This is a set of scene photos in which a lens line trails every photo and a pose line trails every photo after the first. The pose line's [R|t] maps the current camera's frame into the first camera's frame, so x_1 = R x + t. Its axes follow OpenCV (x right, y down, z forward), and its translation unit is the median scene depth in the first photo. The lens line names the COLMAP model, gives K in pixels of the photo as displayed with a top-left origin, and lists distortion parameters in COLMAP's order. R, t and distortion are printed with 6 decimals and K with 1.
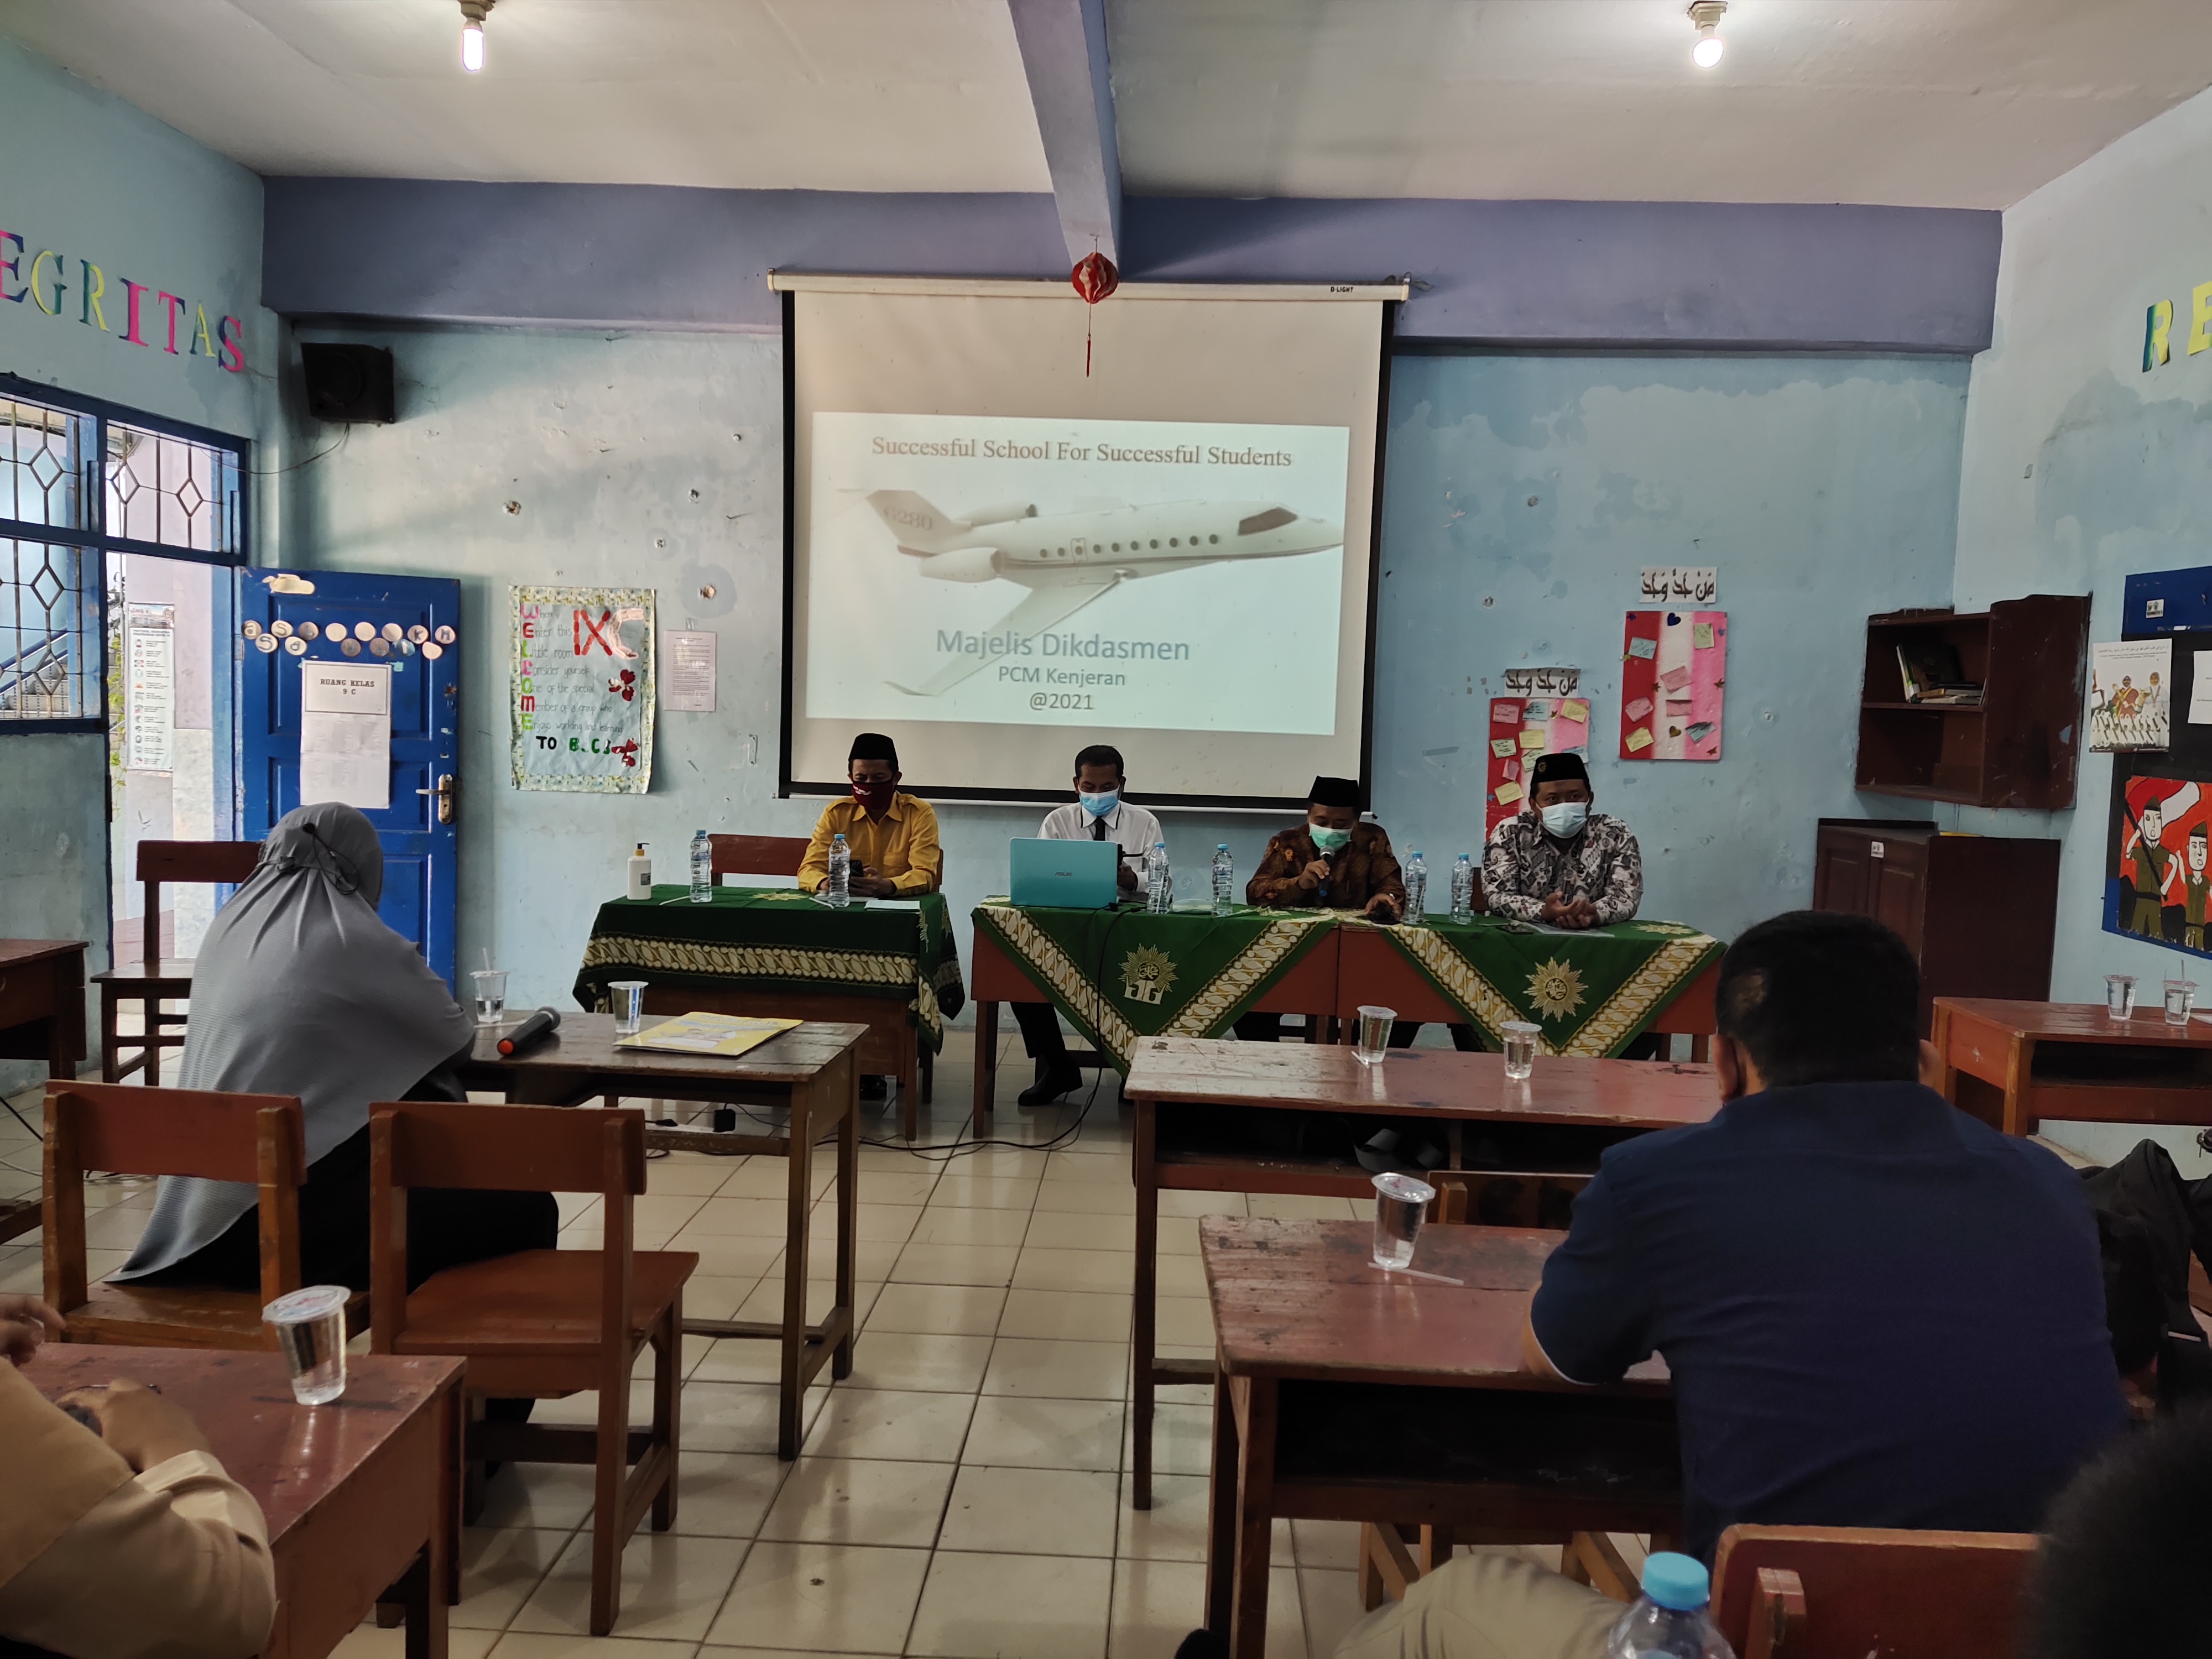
lens RADIAL K [[1662.8, 0, 1176.4], [0, 1662.8, 827.7], [0, 0, 1]] dist [0.110073, -0.179062]
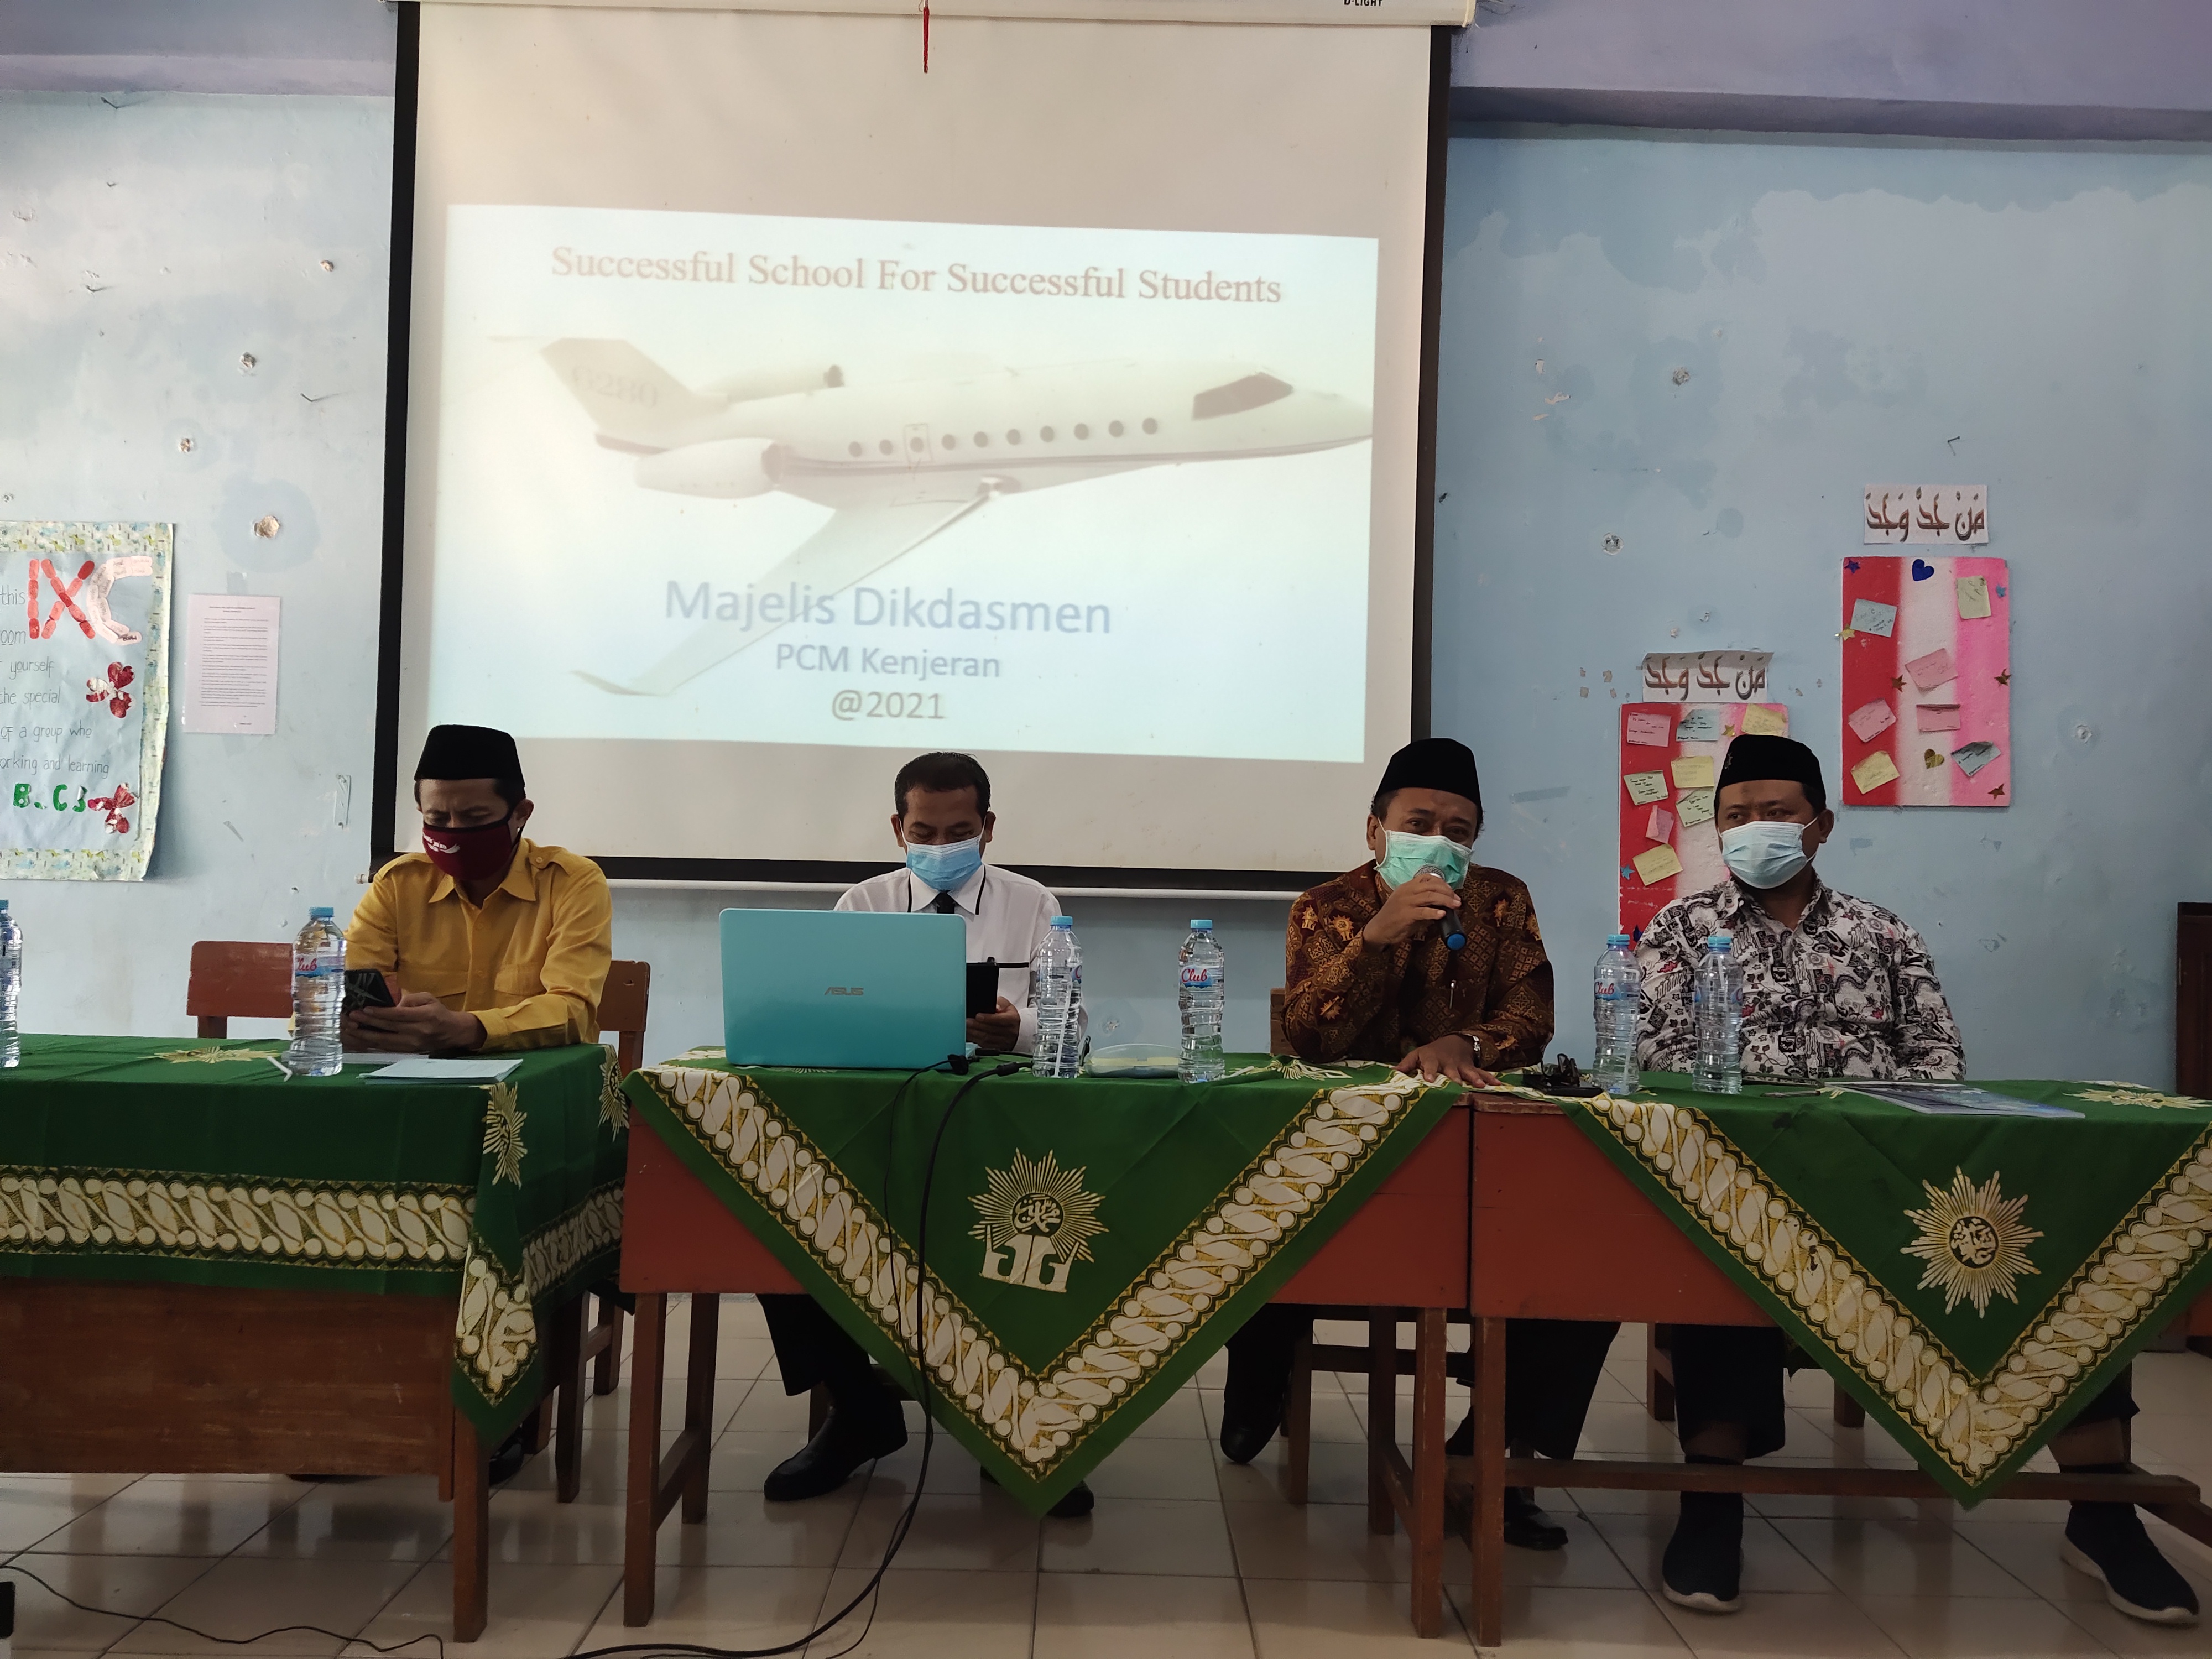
lens RADIAL K [[1634.7, 0, 1107.9], [0, 1634.7, 834.3], [0, 0, 1]] dist [0.121903, -0.167560]
pose [[0.999803, -0.013360, 0.014677, -0.002781], [0.014735, 0.995079, -0.097984, 0.023980], [-0.013295, 0.098181, 0.995080, 0.445417]]
